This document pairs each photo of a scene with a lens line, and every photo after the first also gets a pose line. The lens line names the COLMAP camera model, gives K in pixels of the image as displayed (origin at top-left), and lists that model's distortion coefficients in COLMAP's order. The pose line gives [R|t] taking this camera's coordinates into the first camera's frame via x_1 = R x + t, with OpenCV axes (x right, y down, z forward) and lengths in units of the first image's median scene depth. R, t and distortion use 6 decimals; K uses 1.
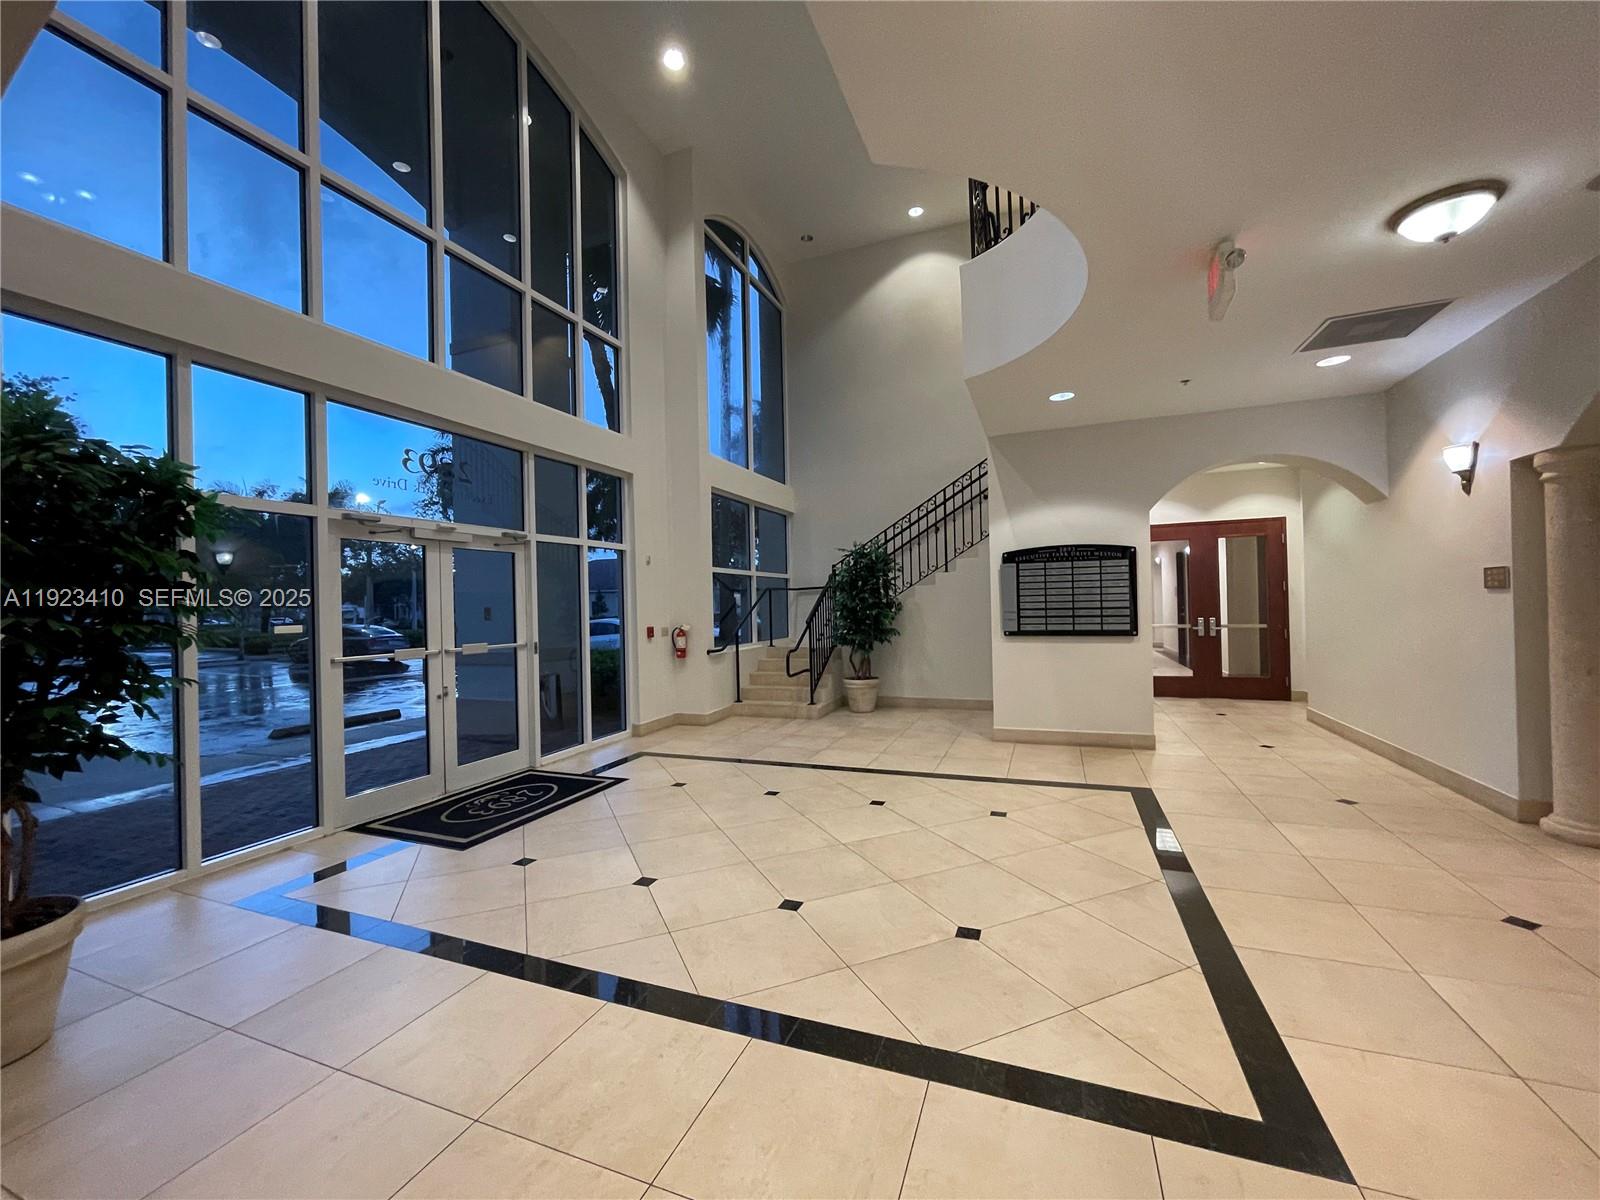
lens RADIAL K [[645.6, 0, 794.4], [0, 645.6, 605.3], [0, 0, 1]] dist [0.001201, -0.000279]
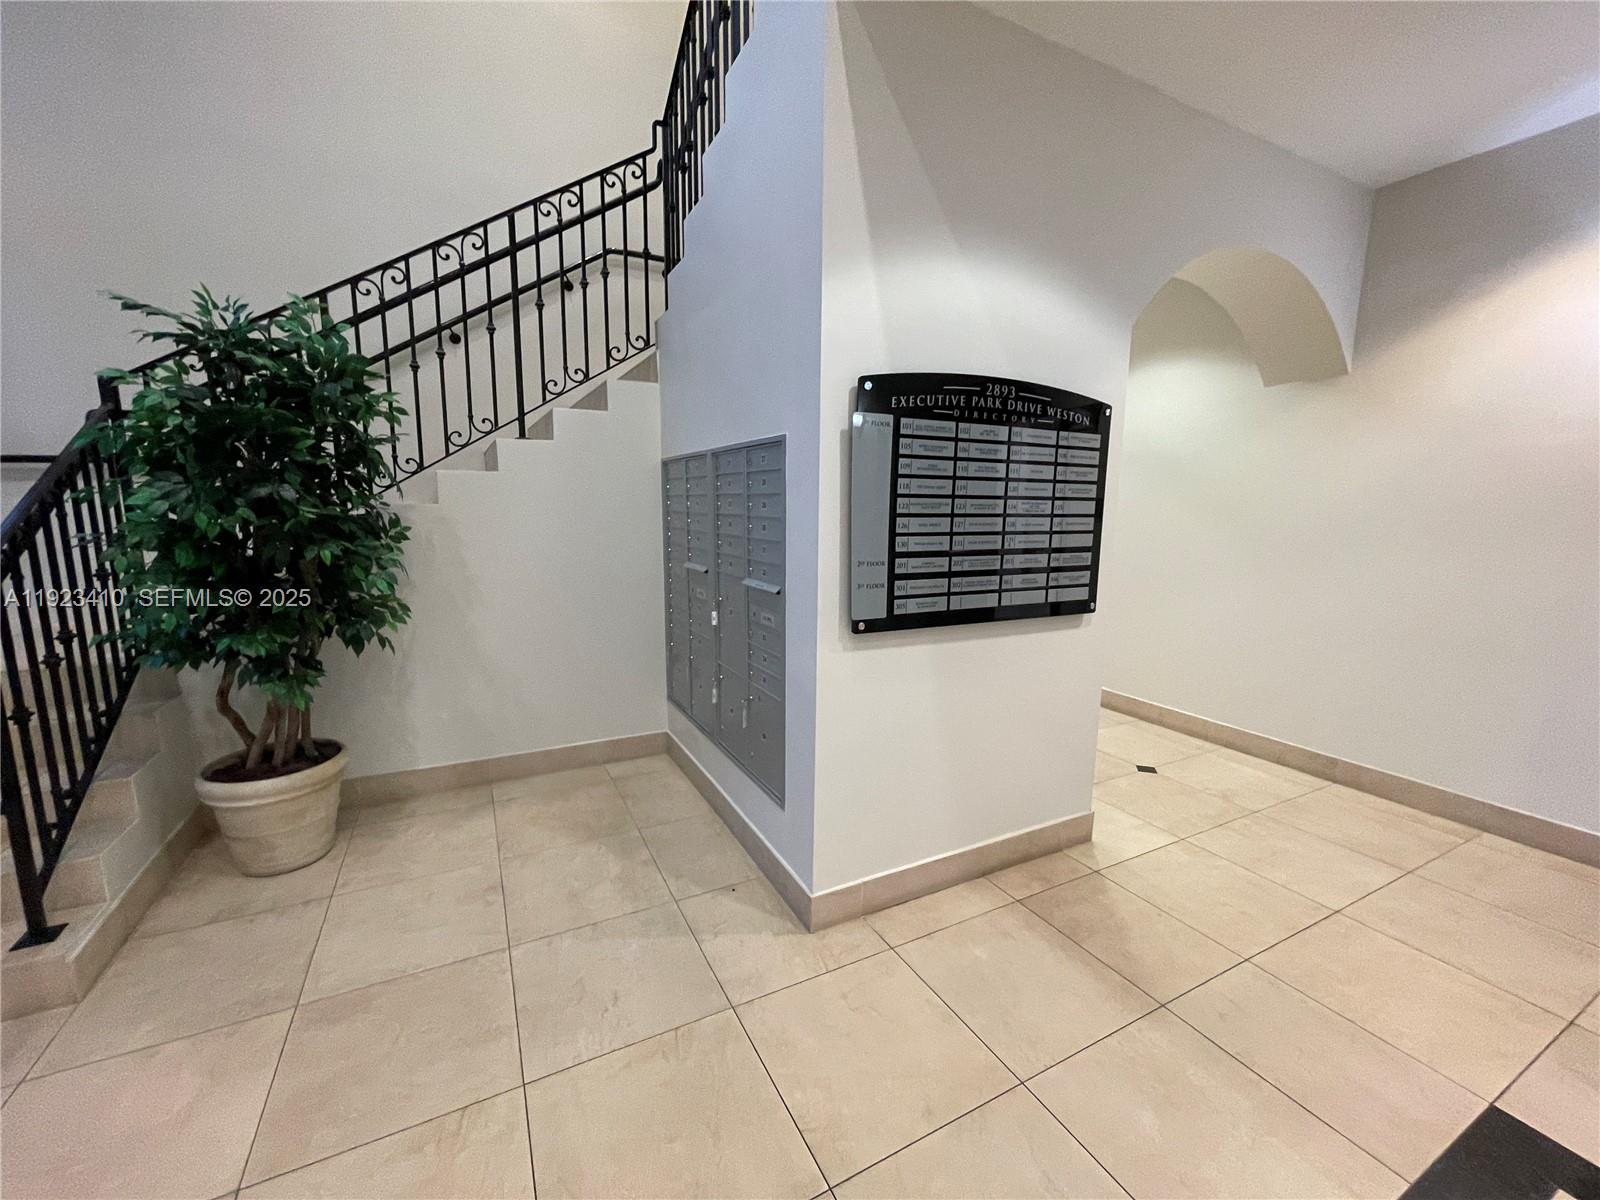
lens RADIAL K [[645.6, 0, 792.9], [0, 645.6, 600.5], [0, 0, 1]] dist [0.001201, -0.000279]
pose [[0.661834, -0.084032, 0.744926, 0.057148], [-0.023426, 0.990894, 0.132591, -0.013924], [-0.749284, -0.105205, 0.653839, 0.818377]]
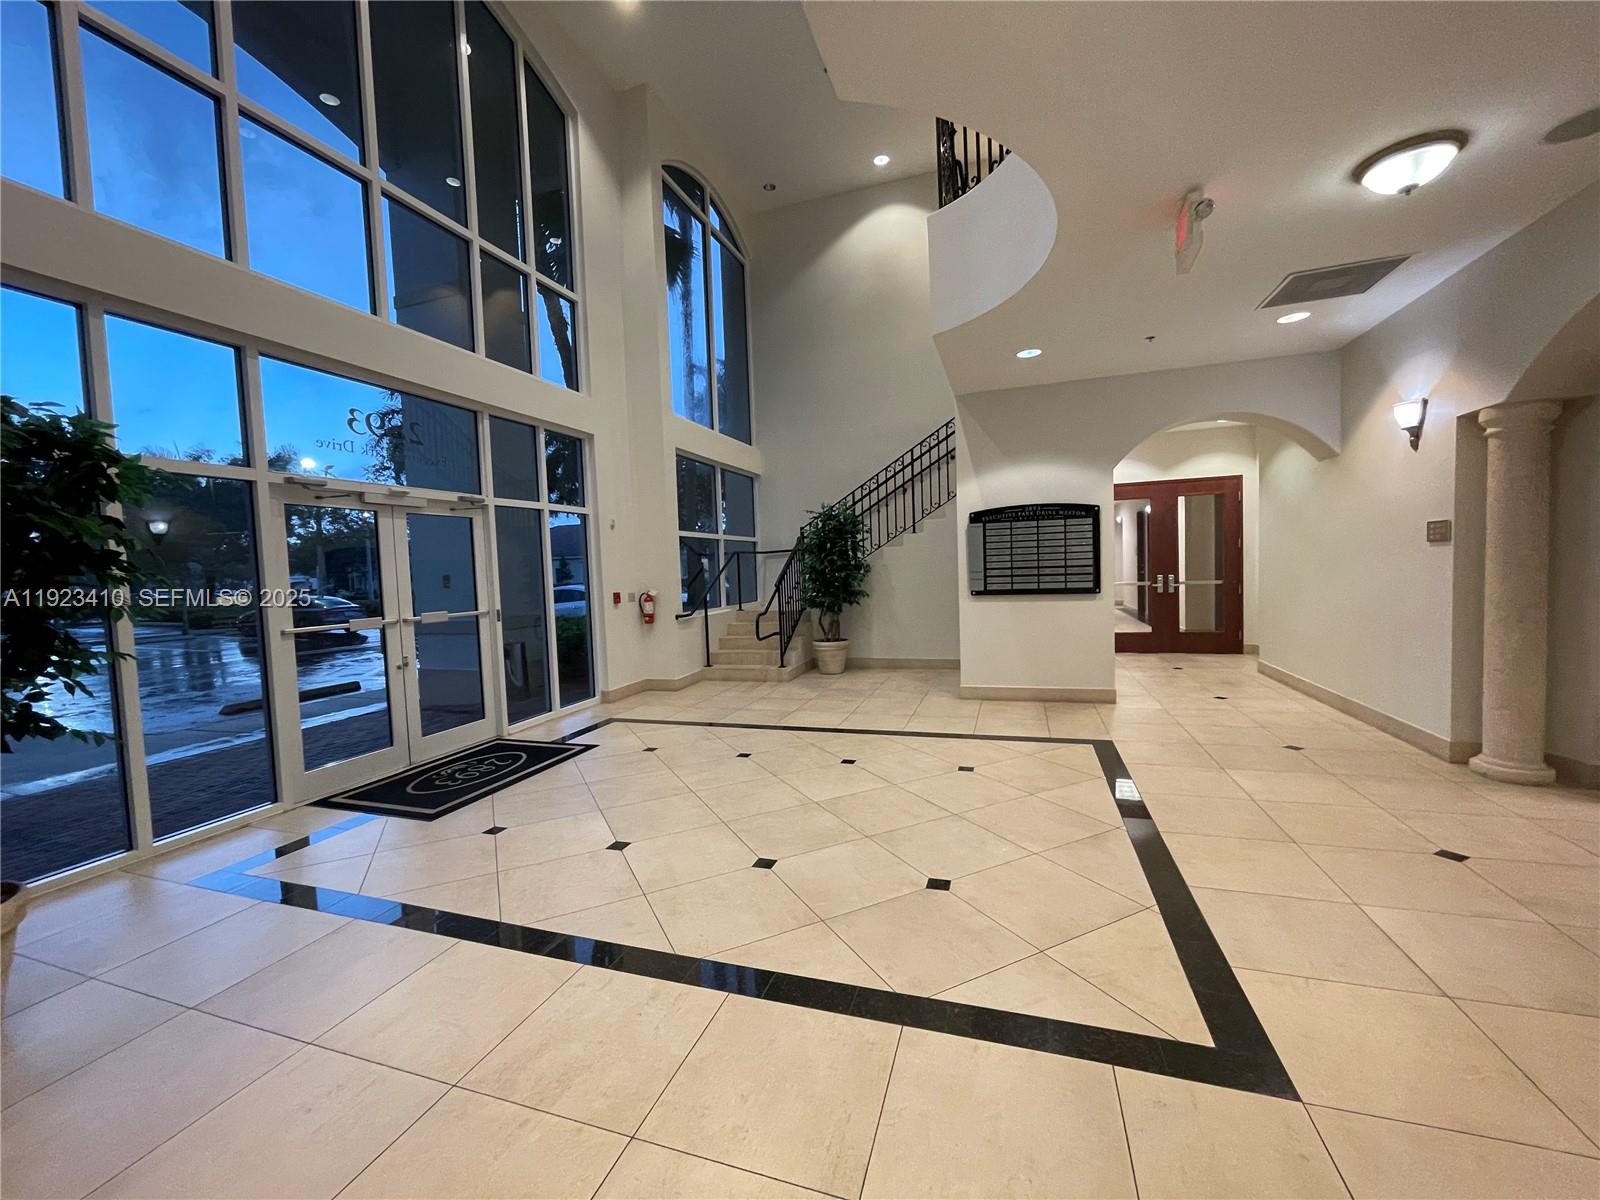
lens RADIAL K [[645.6, 0, 794.2], [0, 645.6, 604.4], [0, 0, 1]] dist [0.001201, -0.000279]
pose [[0.998704, -0.016886, 0.048017, -0.000625], [0.014245, 0.998394, 0.054830, 0.001825], [-0.048866, -0.054075, 0.997340, 0.004935]]
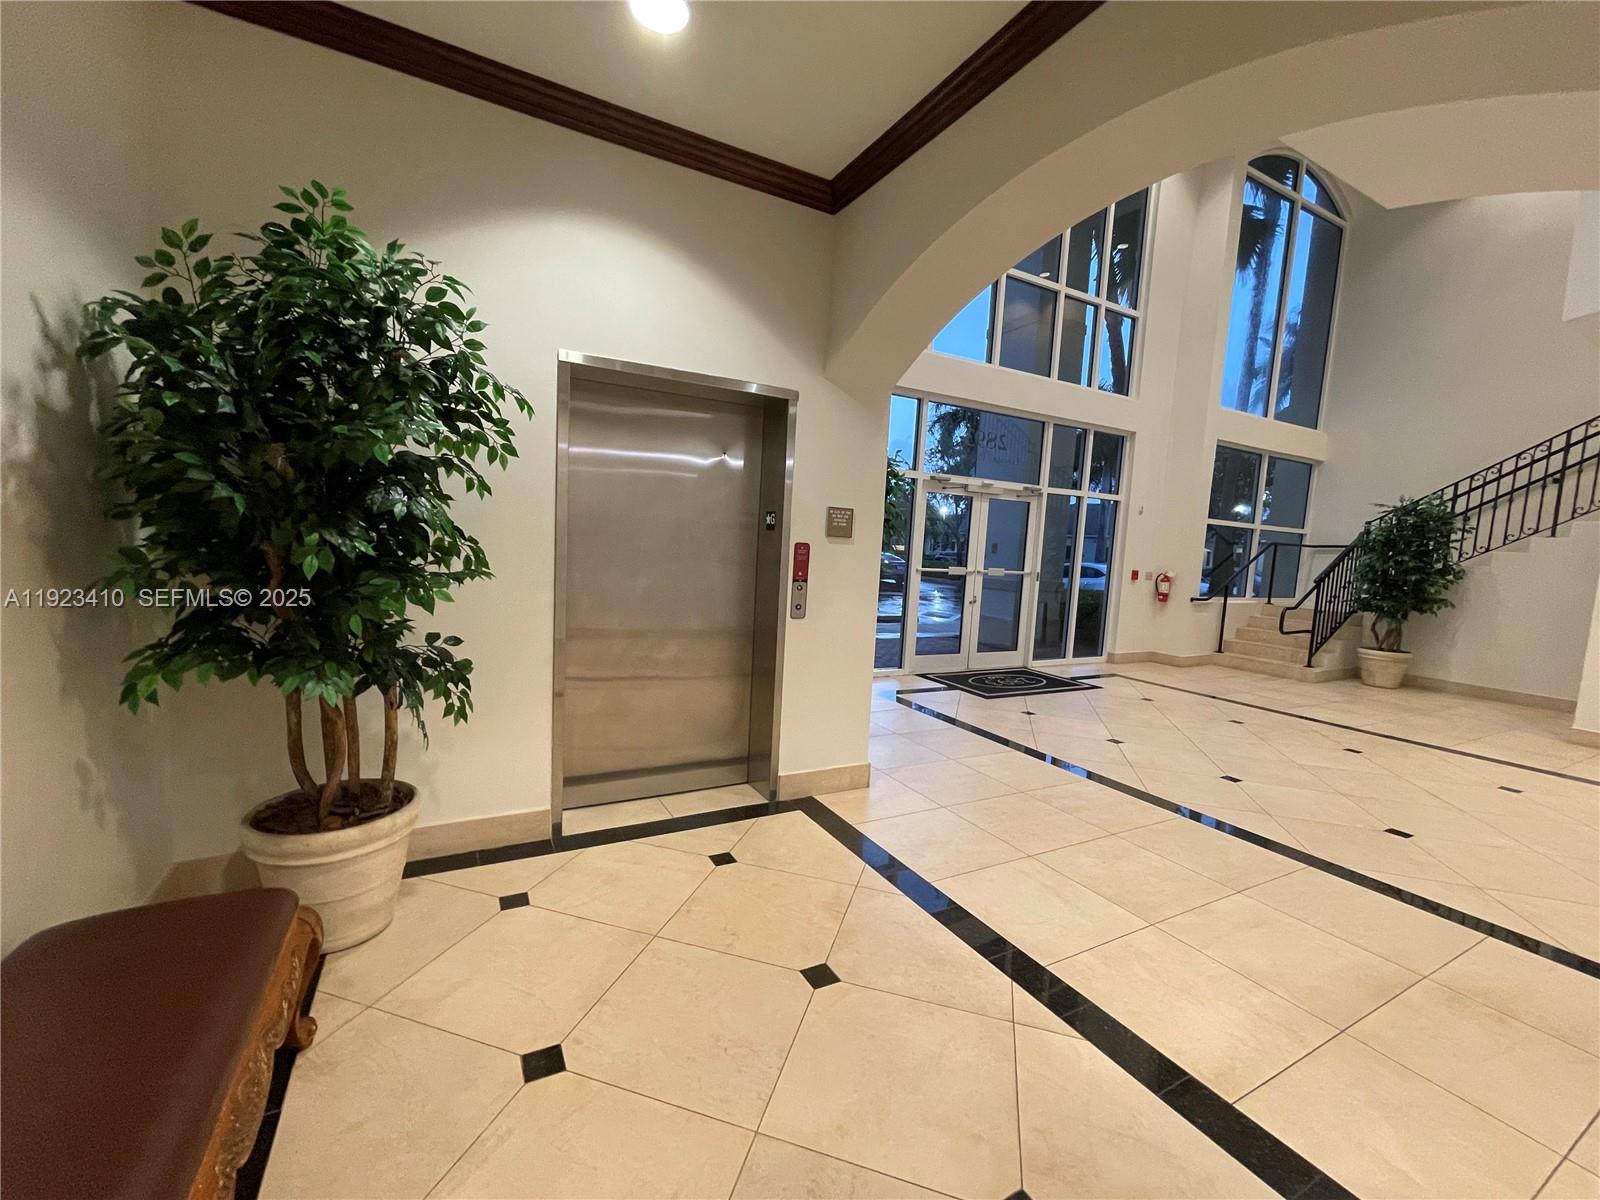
lens RADIAL K [[645.6, 0, 794.6], [0, 645.6, 601.6], [0, 0, 1]] dist [0.001201, -0.000279]
pose [[0.763396, 0.123698, -0.633976, 0.050575], [-0.070584, 0.991590, 0.108481, 0.008486], [0.642063, -0.038065, 0.765707, -0.282791]]
